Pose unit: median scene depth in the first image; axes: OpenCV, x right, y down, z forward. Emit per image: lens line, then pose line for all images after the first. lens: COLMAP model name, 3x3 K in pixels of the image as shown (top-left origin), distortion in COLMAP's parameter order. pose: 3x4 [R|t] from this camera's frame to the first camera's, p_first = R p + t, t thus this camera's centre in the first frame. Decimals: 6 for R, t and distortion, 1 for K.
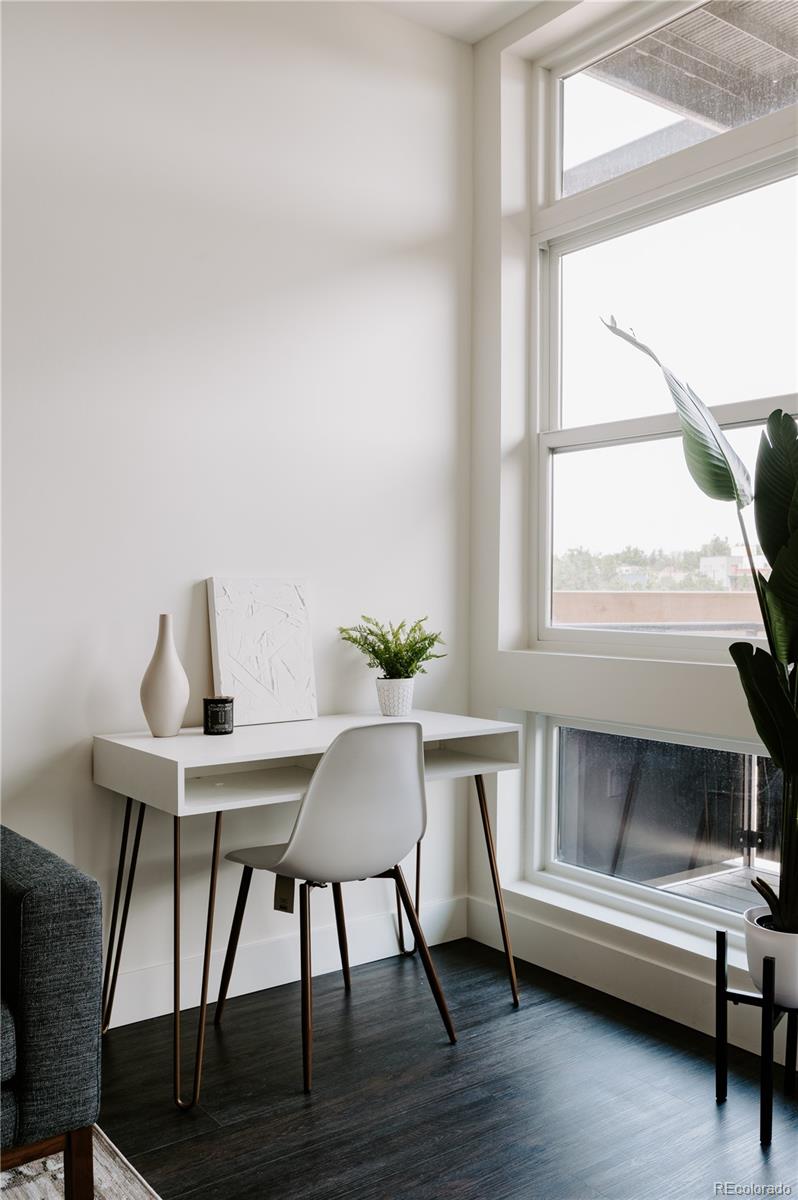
lens RADIAL K [[1056.3, 0, 399.0], [0, 1056.3, 600.0], [0, 0, 1]] dist [-0.000561, 0.001681]
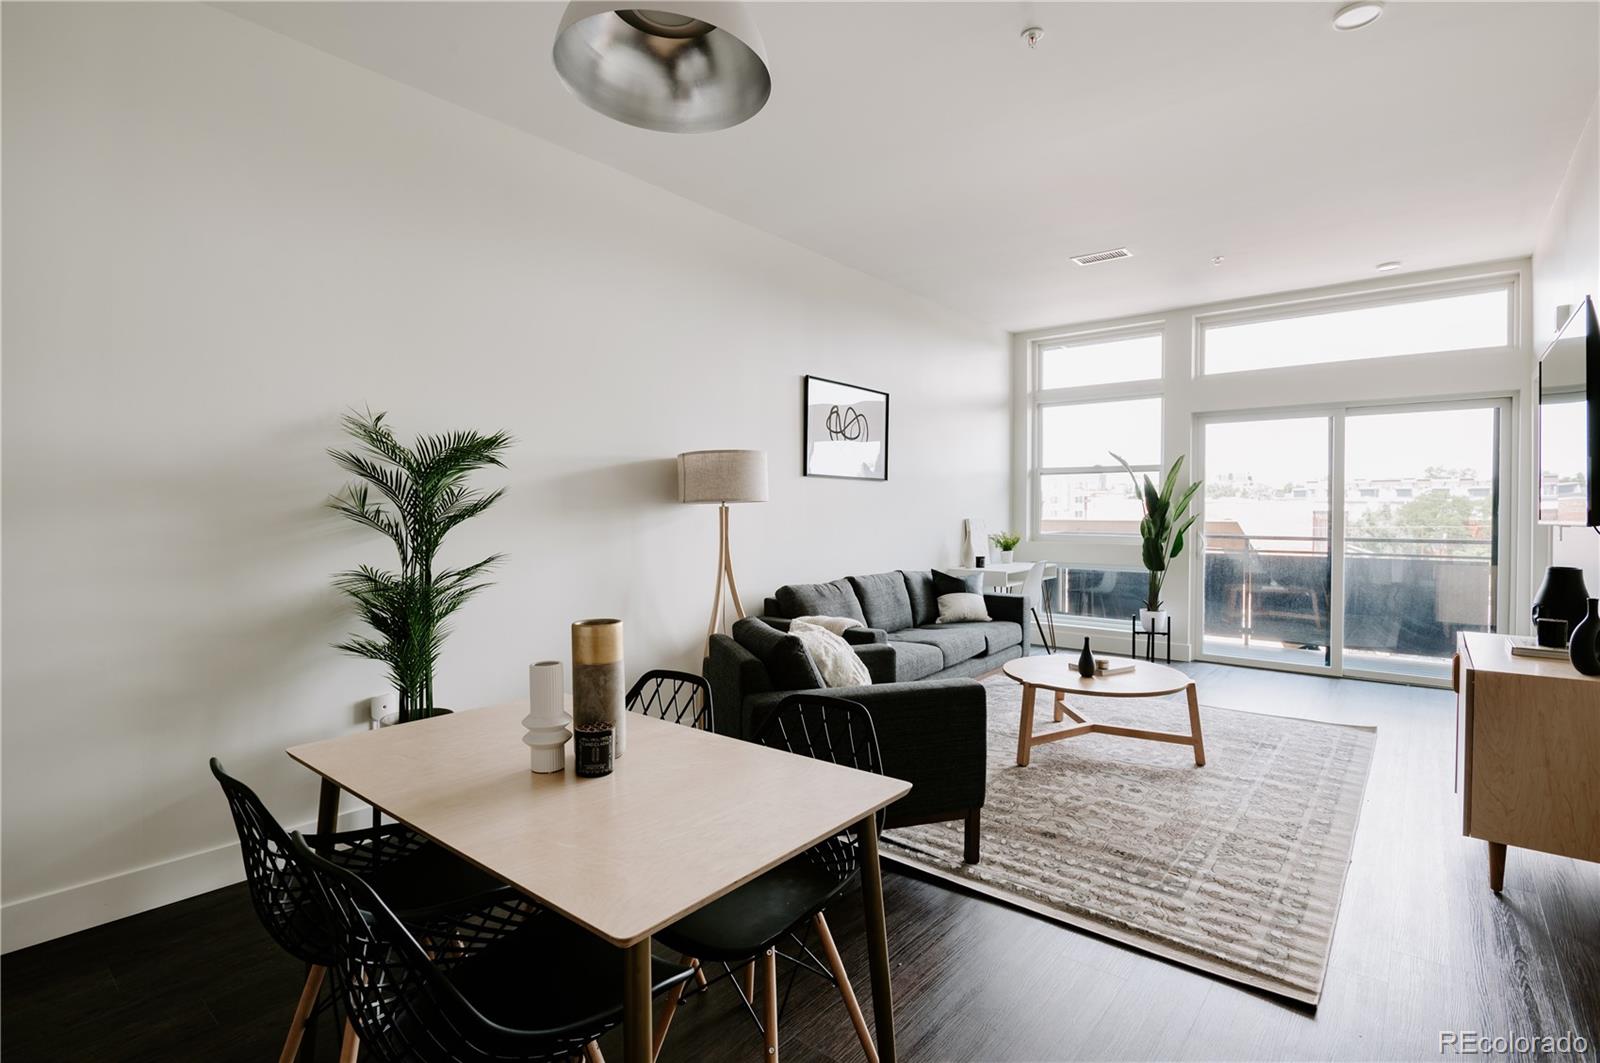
lens RADIAL K [[766.6, 0, 798.5], [0, 766.6, 513.2], [0, 0, 1]] dist [-0.005908, -0.001441]
pose [[0.971094, -0.003124, 0.238677, -1.249087], [0.003917, 0.999988, -0.002846, -0.033760], [-0.238665, 0.003698, 0.971095, -1.121073]]
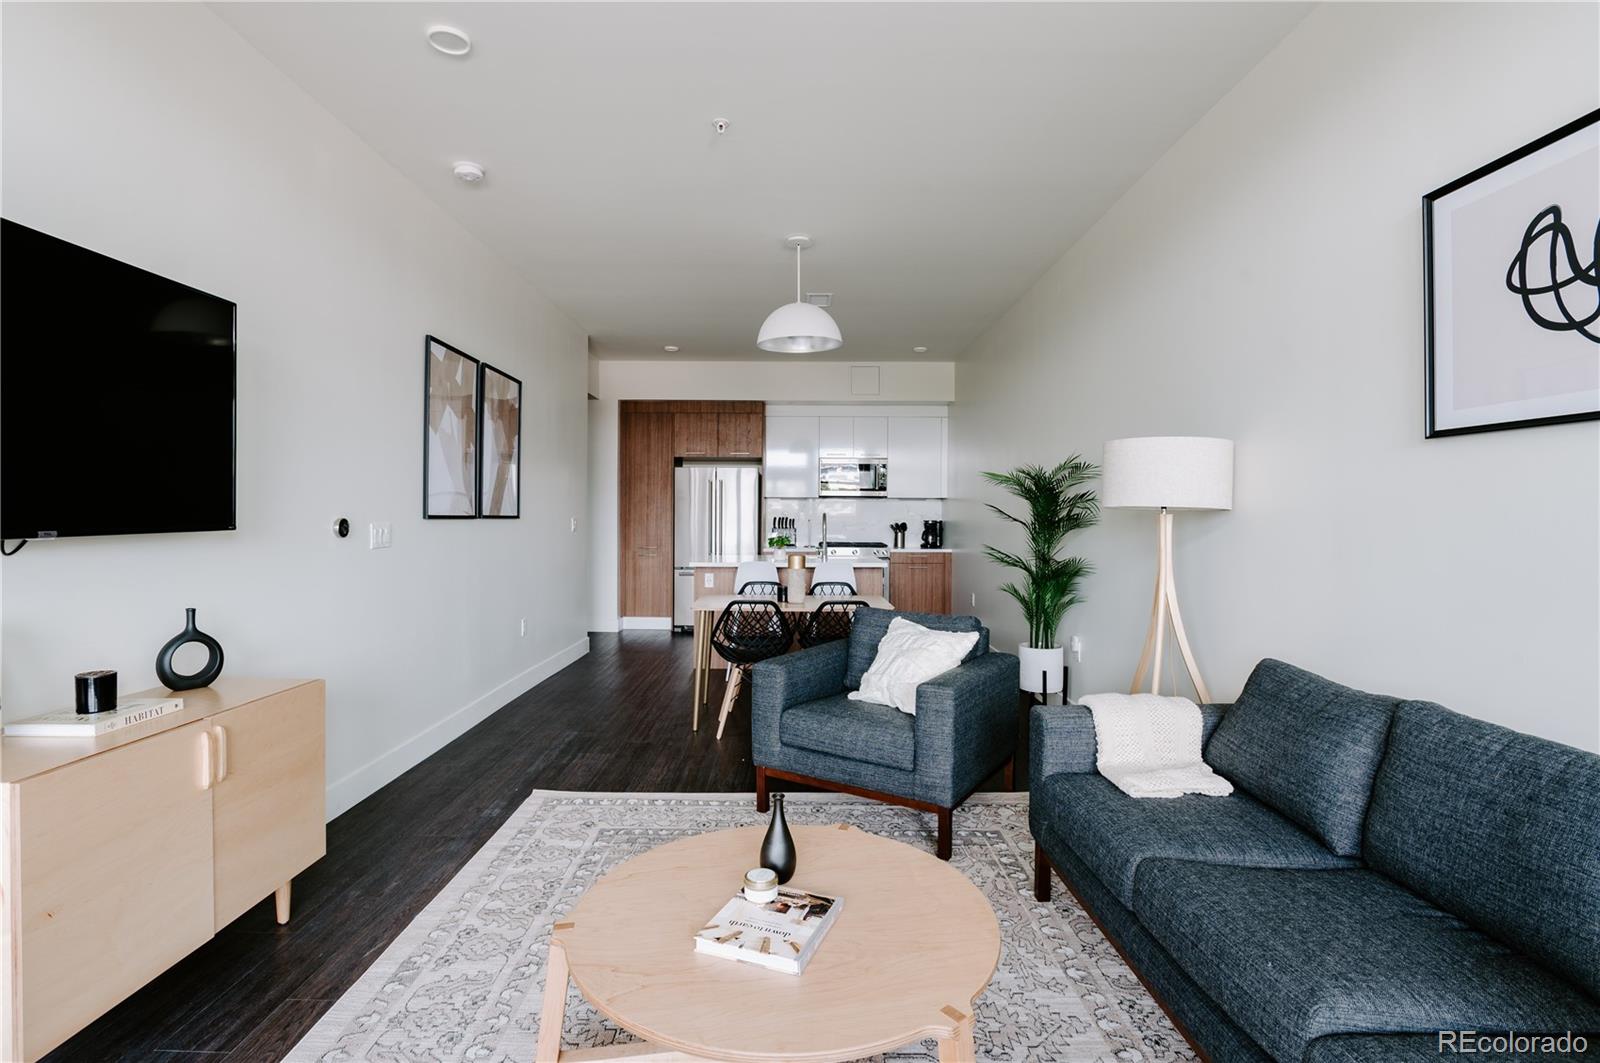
lens RADIAL K [[766.6, 0, 798.5], [0, 766.6, 513.2], [0, 0, 1]] dist [-0.005908, -0.001441]
pose [[-0.592521, -0.008876, -0.805506, 0.119151], [-0.014139, 0.999900, -0.000617, -0.044063], [0.805431, 0.011024, -0.592588, 0.518379]]
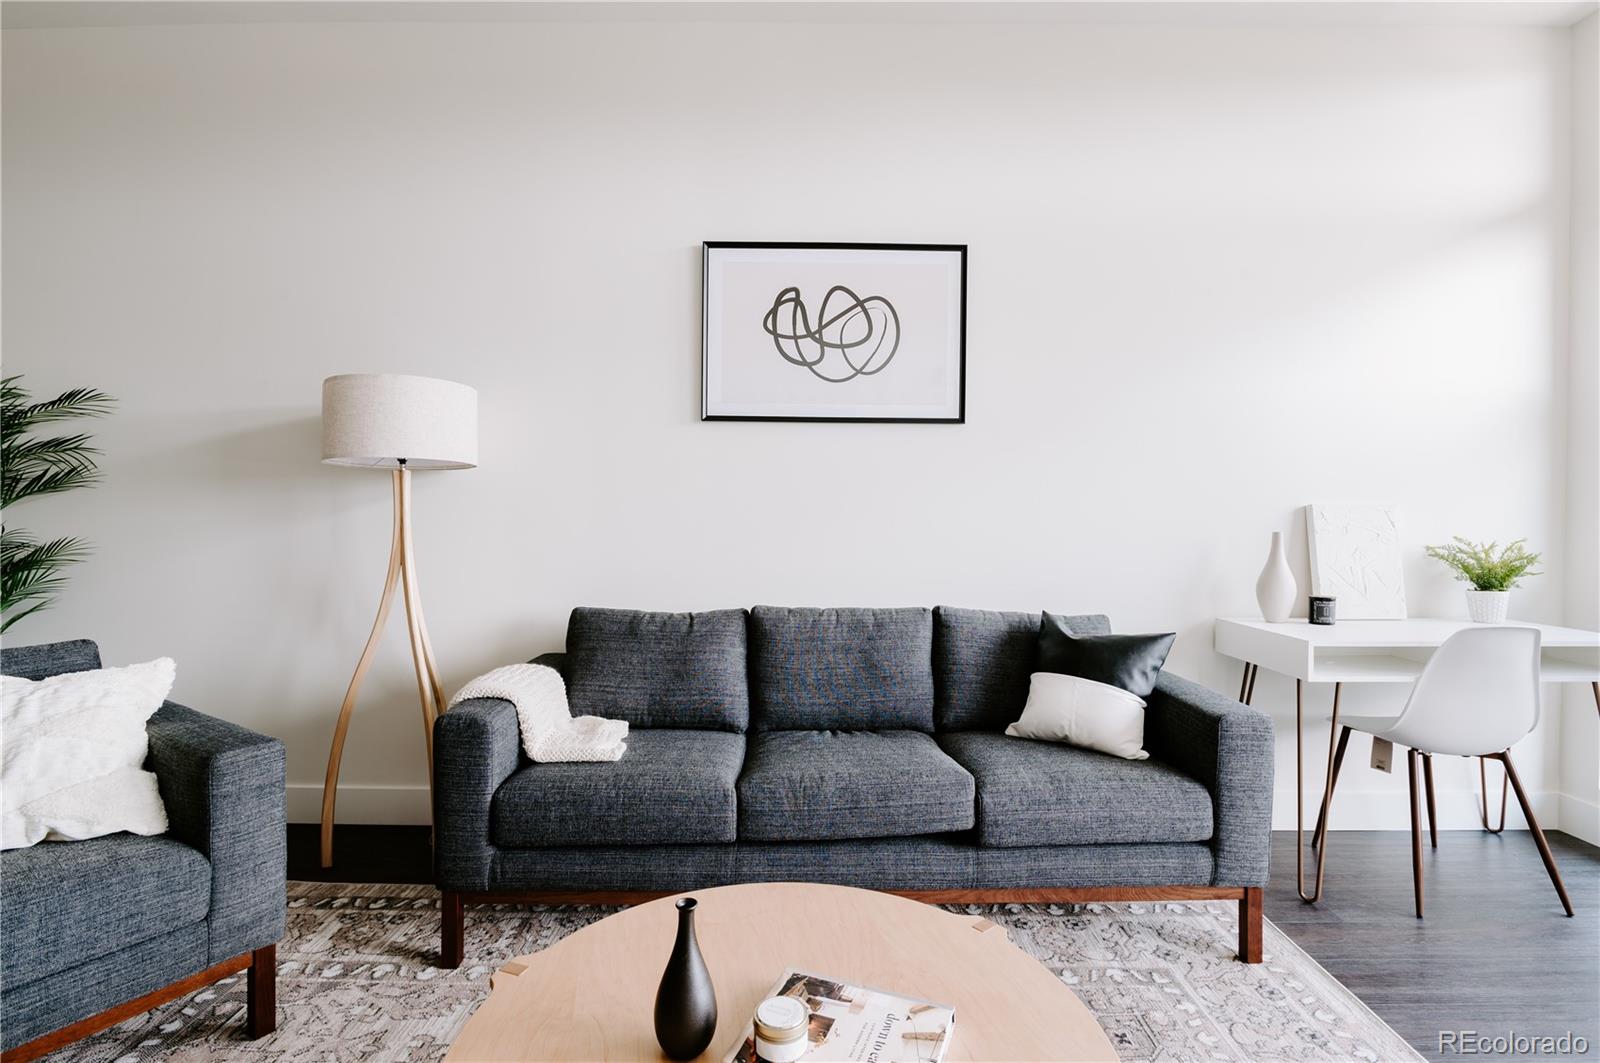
lens RADIAL K [[766.6, 0, 798.5], [0, 766.6, 513.2], [0, 0, 1]] dist [-0.005908, -0.001441]
pose [[0.800914, 0.002726, -0.598773, -0.122679], [-0.009849, 0.999914, -0.008622, 0.003625], [0.598698, 0.012803, 0.800872, -0.146696]]
